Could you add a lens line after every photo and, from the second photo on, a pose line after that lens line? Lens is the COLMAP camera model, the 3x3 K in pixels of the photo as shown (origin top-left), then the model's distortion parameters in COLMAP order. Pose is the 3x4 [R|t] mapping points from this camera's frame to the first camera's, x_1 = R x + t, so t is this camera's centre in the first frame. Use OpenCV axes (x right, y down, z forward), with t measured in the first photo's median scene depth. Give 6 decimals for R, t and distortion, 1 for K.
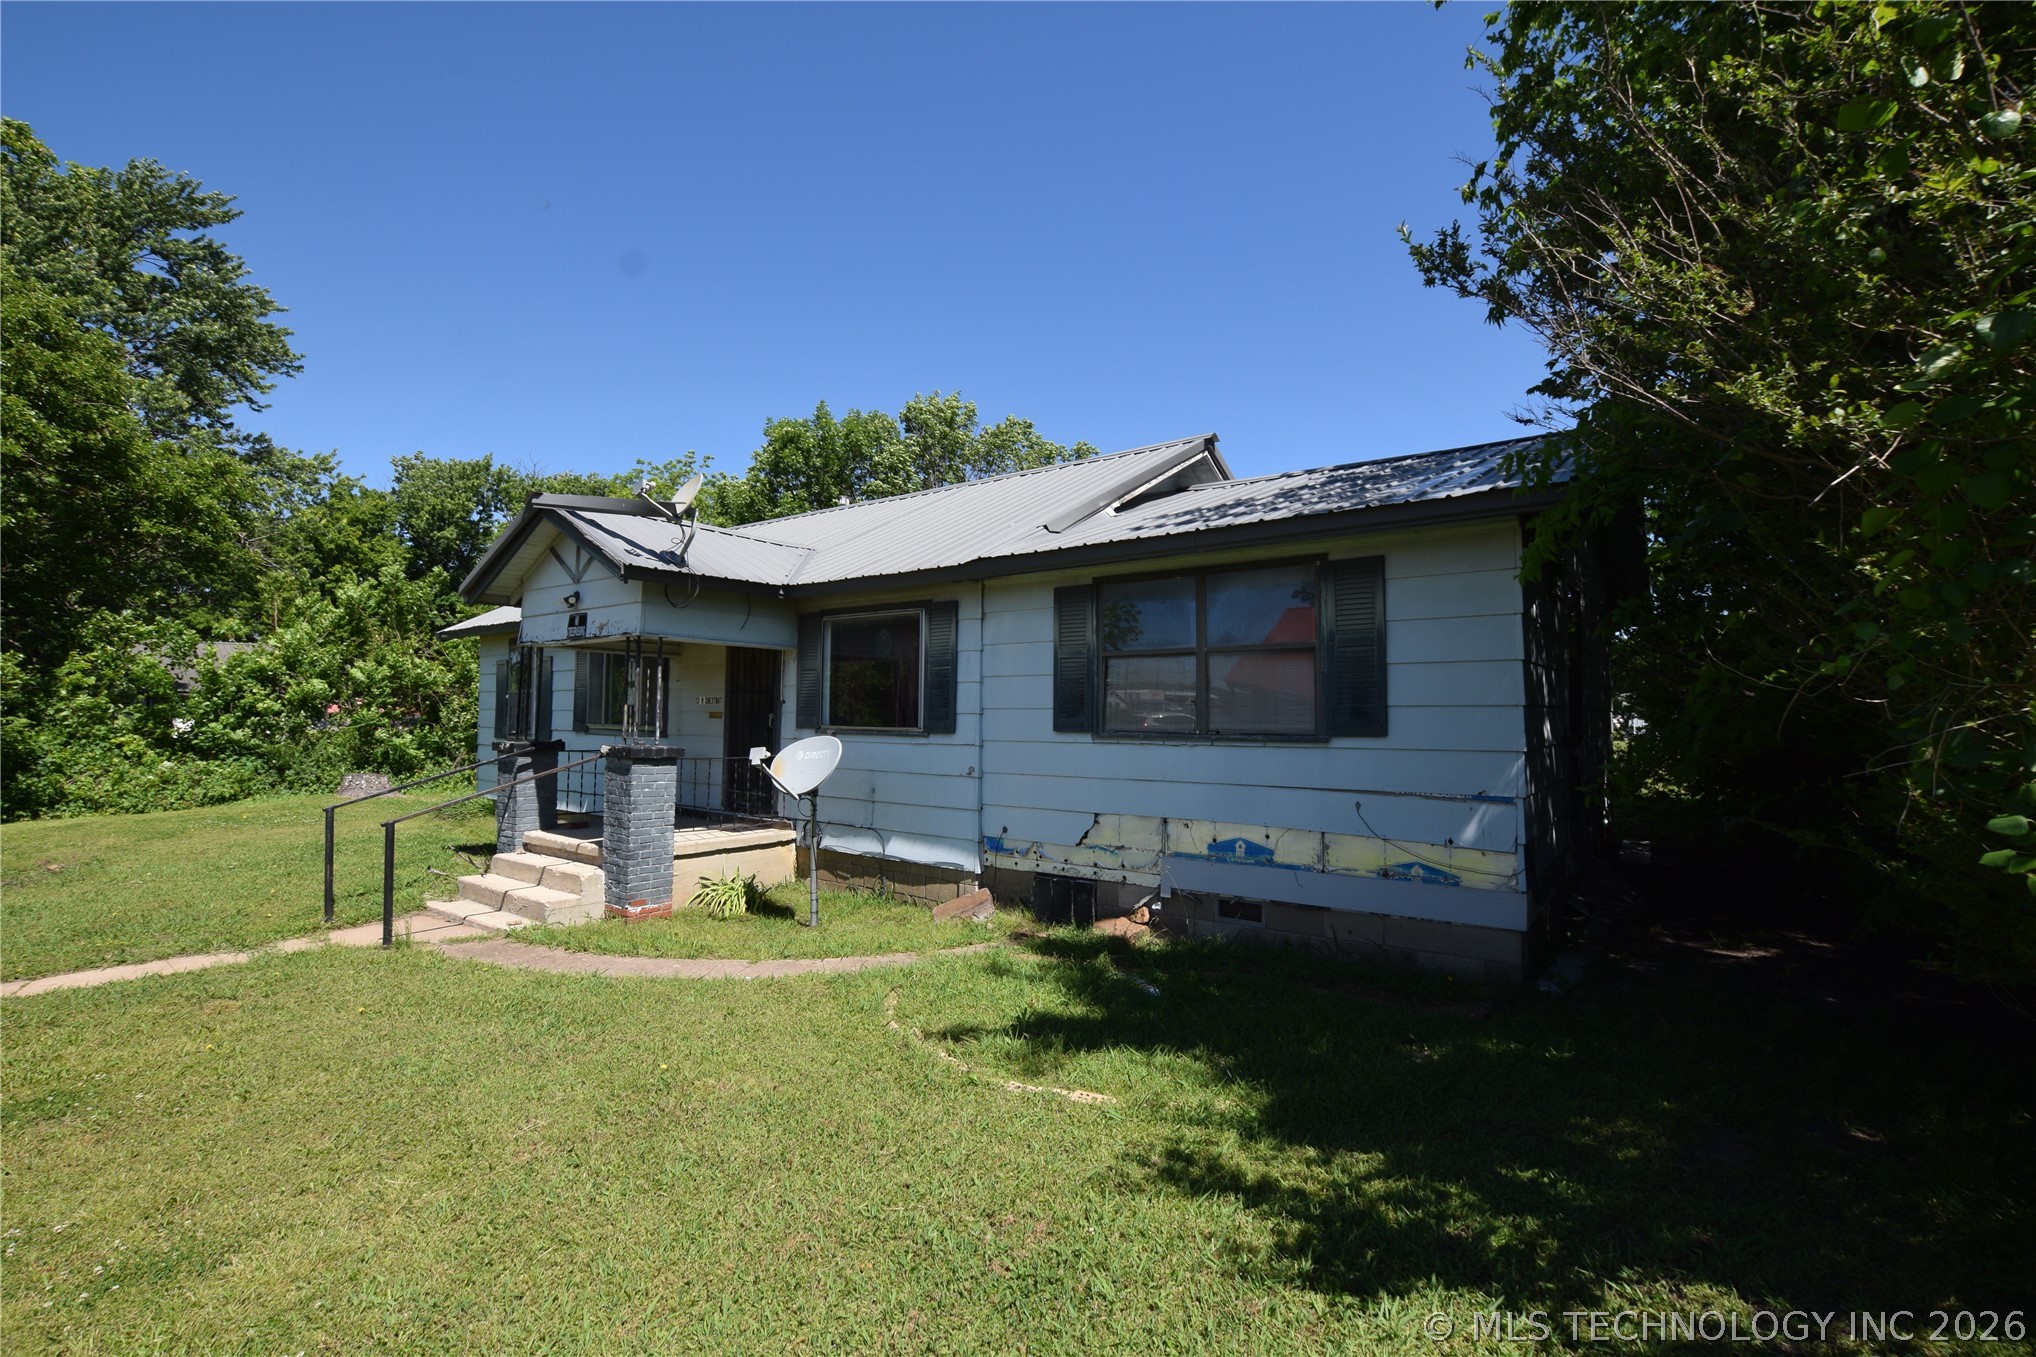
lens RADIAL K [[895.7, 0, 1020.1], [0, 895.7, 686.7], [0, 0, 1]] dist [-0.031946, 0.005224]
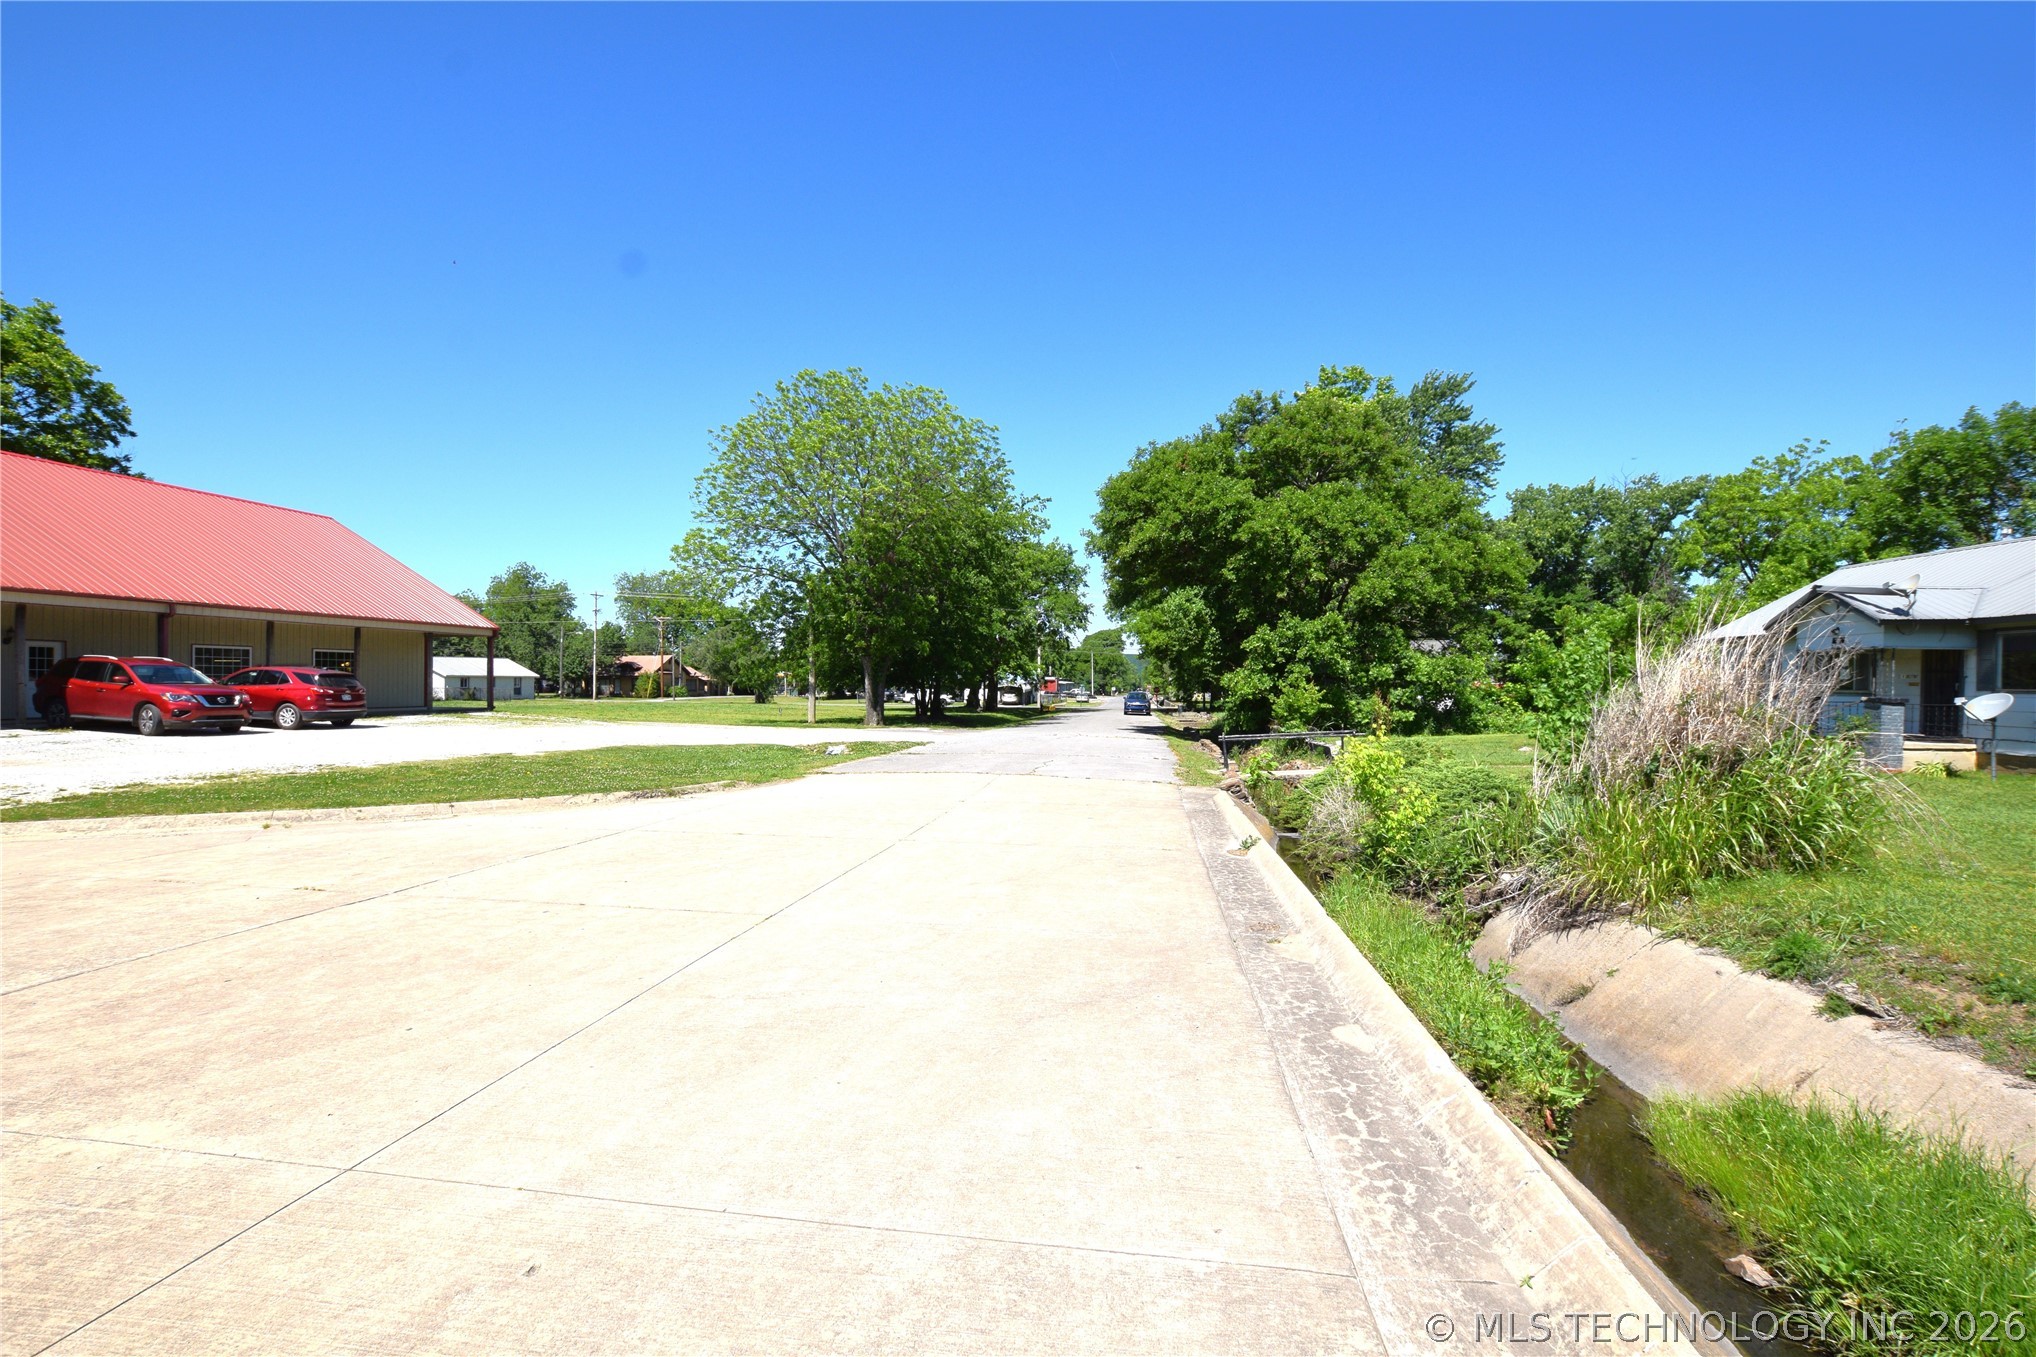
lens RADIAL K [[895.7, 0, 1038.0], [0, 895.7, 682.5], [0, 0, 1]] dist [-0.031946, 0.005224]
pose [[0.517057, -0.005006, -0.855936, 0.355087], [0.023463, 0.999690, 0.008326, -0.039316], [0.855630, -0.024388, 0.517014, -1.976334]]
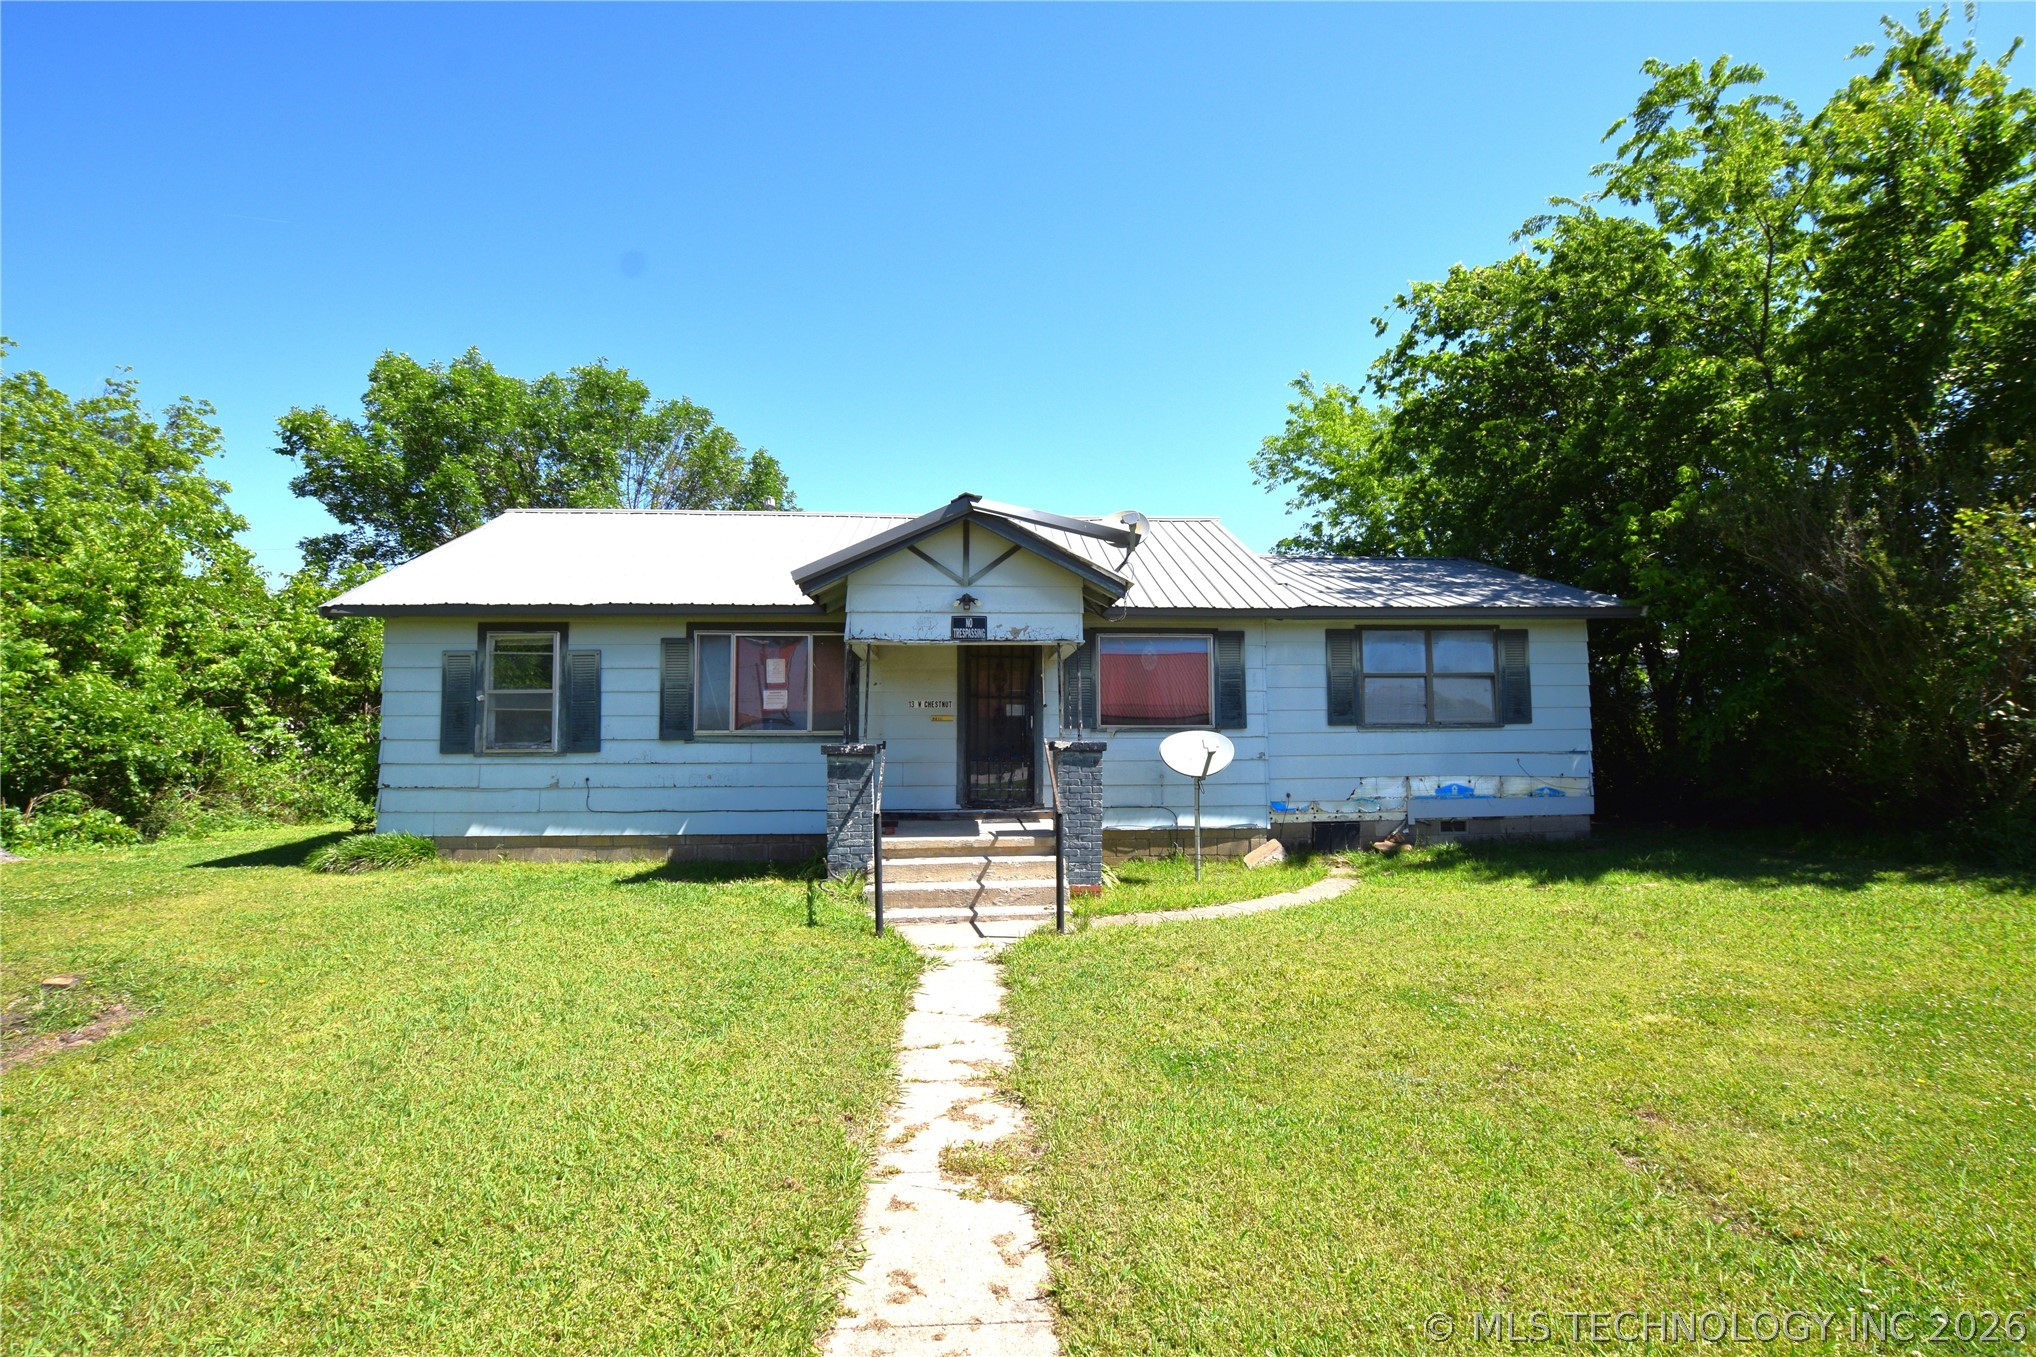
lens RADIAL K [[895.7, 0, 1027.4], [0, 895.7, 673.5], [0, 0, 1]] dist [-0.031946, 0.005224]
pose [[0.750633, 0.036147, 0.659730, -1.255962], [-0.009860, 0.999004, -0.043517, 0.031683], [-0.660646, 0.026160, 0.750242, 0.203741]]
